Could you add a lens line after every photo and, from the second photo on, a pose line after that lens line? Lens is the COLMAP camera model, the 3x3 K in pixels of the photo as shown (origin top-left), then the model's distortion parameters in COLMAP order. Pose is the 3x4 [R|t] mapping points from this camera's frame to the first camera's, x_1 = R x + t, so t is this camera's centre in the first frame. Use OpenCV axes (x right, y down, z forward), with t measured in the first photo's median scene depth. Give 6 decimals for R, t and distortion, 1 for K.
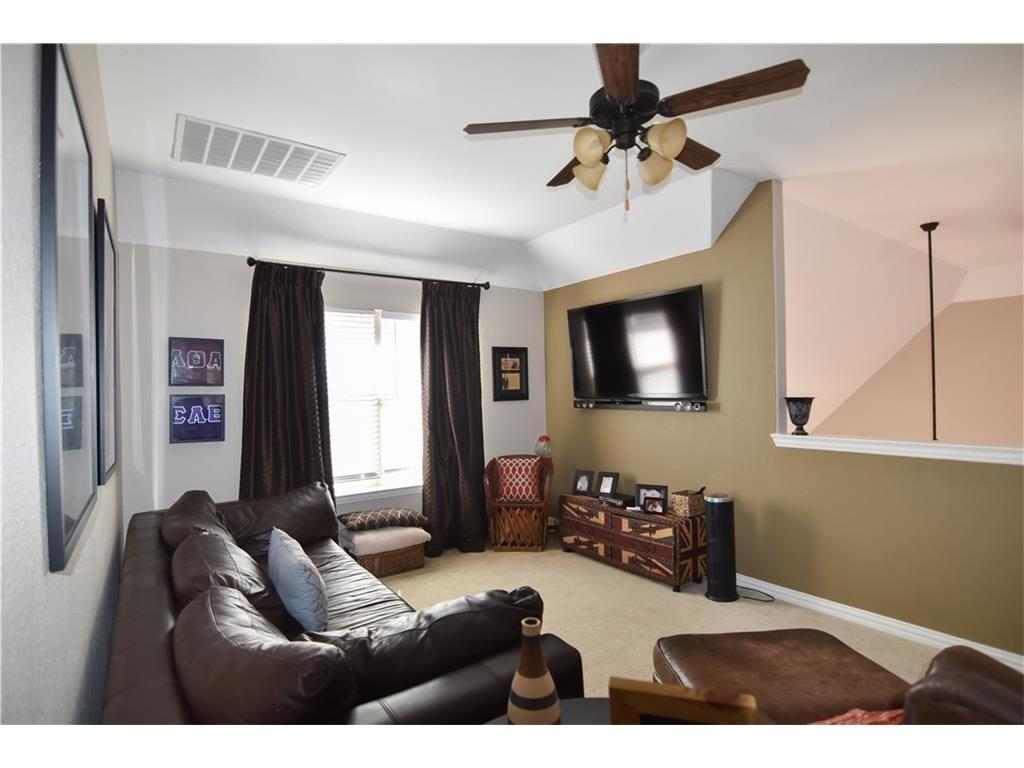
lens RADIAL K [[521.0, 0, 528.8], [0, 521.0, 383.2], [0, 0, 1]] dist [-0.001748, -0.003780]
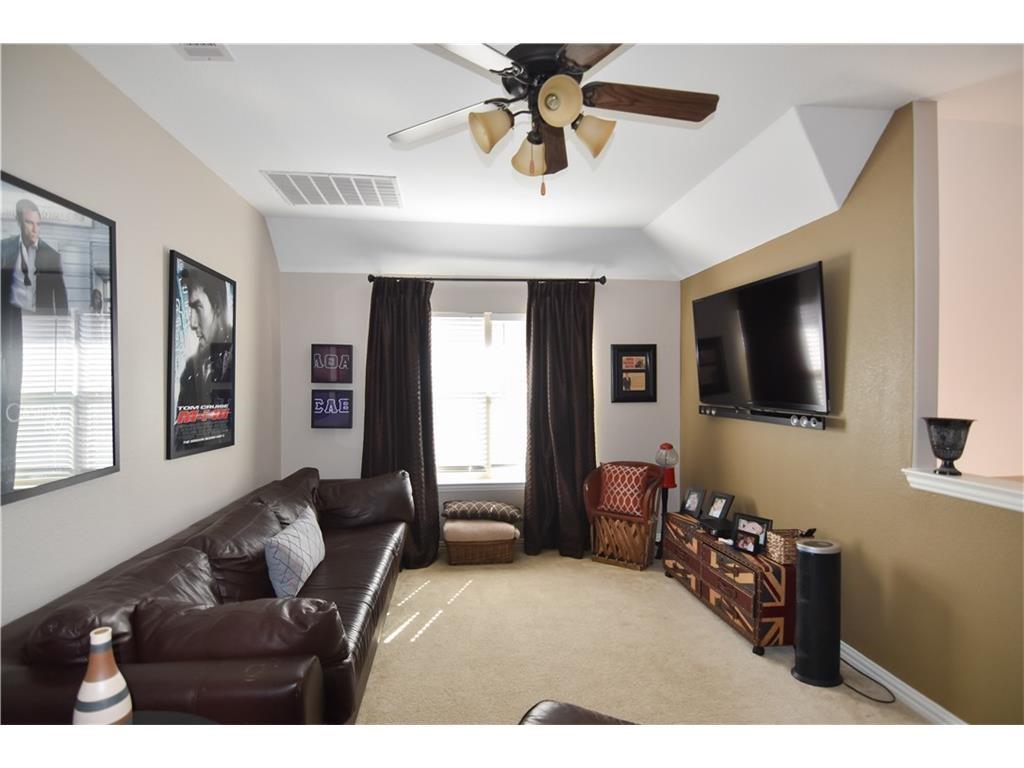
lens RADIAL K [[521.0, 0, 512.5], [0, 521.0, 384.1], [0, 0, 1]] dist [-0.001748, -0.003780]
pose [[0.870431, 0.021927, -0.491802, 0.304168], [-0.013003, 0.999683, 0.021558, -0.021085], [0.492119, -0.012370, 0.870440, 0.117174]]
